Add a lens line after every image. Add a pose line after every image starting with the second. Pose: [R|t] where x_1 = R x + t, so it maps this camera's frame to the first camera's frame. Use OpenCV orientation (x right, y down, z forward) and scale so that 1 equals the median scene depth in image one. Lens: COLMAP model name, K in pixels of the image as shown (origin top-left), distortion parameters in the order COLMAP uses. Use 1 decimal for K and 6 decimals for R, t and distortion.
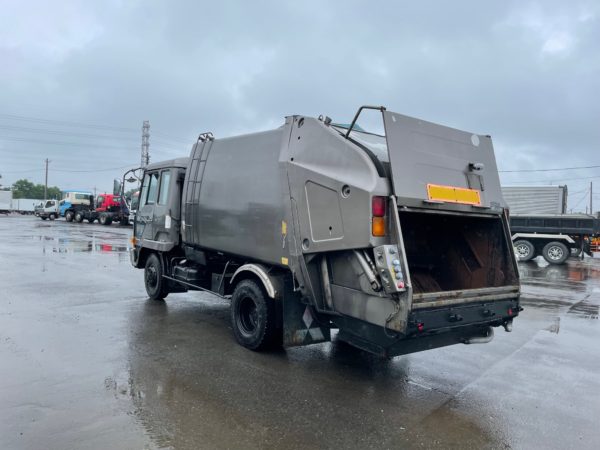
lens RADIAL K [[473.7, 0, 300.0], [0, 473.7, 225.0], [0, 0, 1]] dist [-0.053327, -0.003979]
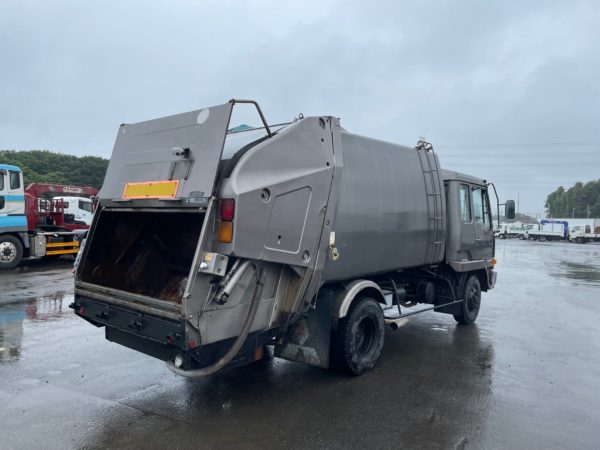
lens RADIAL K [[473.7, 0, 300.0], [0, 473.7, 225.0], [0, 0, 1]] dist [-0.053327, -0.003979]
pose [[0.239752, -0.044529, -0.969812, 1.232352], [-0.039939, 0.997650, -0.055680, 0.041905], [0.970012, 0.052083, 0.237410, 1.022685]]
